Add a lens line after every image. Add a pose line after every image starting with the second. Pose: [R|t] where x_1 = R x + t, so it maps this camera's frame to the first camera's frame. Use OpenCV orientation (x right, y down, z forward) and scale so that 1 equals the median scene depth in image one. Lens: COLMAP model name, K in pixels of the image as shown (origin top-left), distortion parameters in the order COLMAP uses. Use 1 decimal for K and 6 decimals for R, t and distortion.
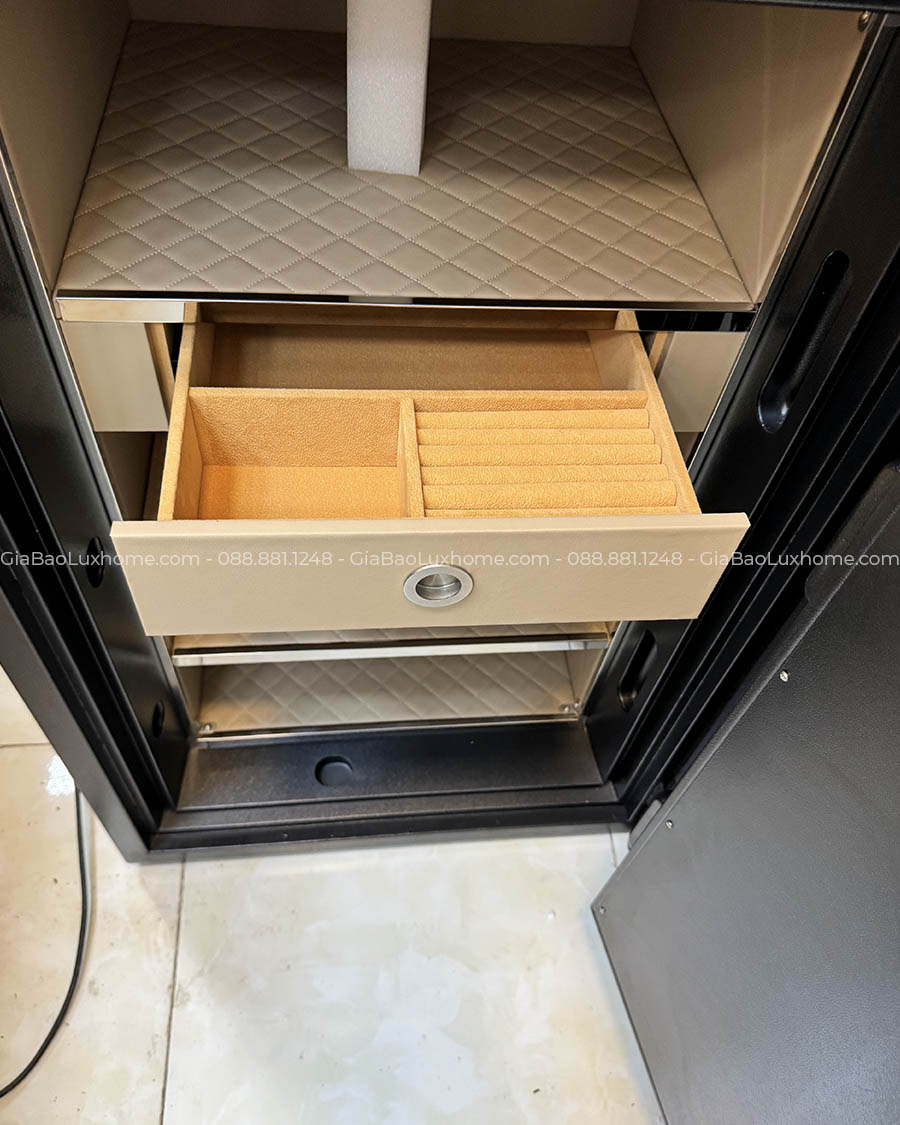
lens RADIAL K [[887.5, 0, 445.3], [0, 887.5, 592.4], [0, 0, 1]] dist [-0.009189, -0.007152]
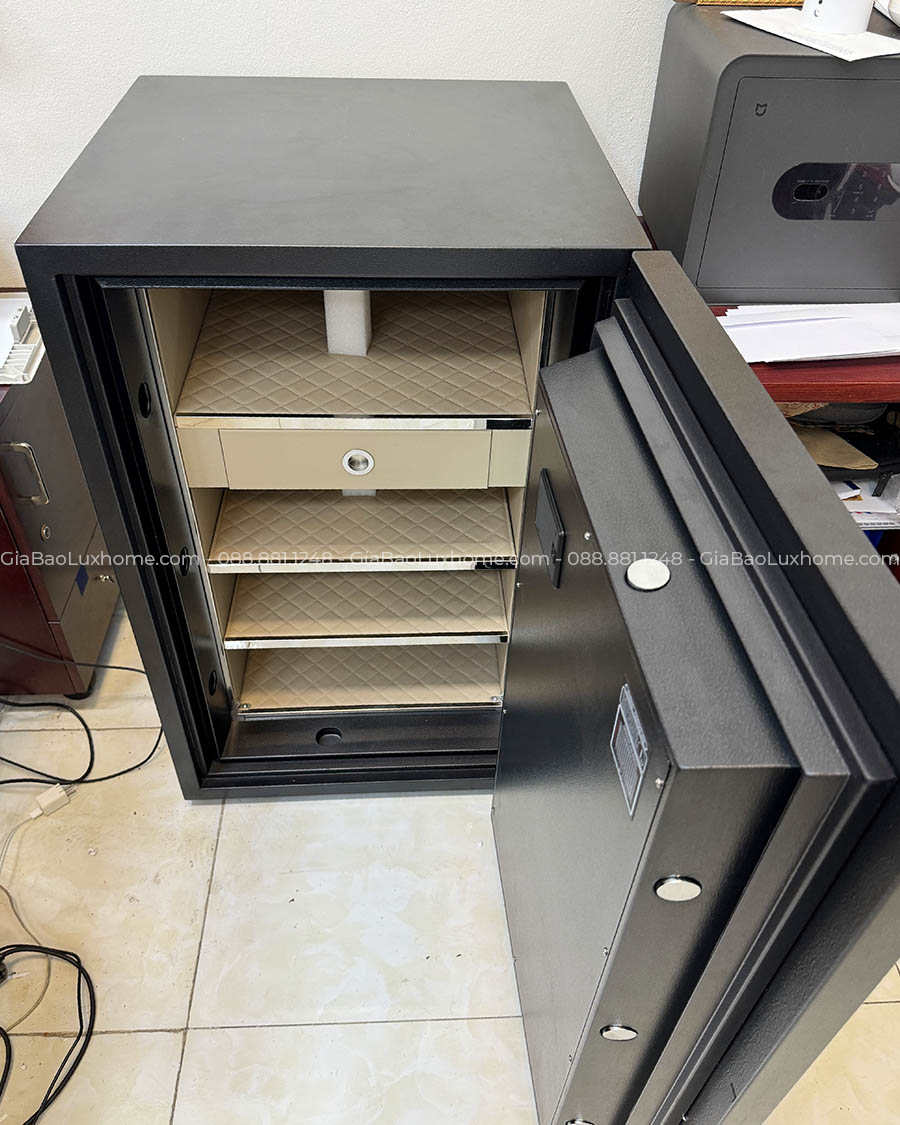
lens RADIAL K [[927.8, 0, 450.0], [0, 927.8, 562.5], [0, 0, 1]] dist [0.041040, -0.009751]
pose [[0.997285, -0.010382, -0.072898, 0.203223], [-0.004614, 0.979254, -0.202582, 0.251364], [0.073489, 0.202368, 0.976548, -0.579758]]
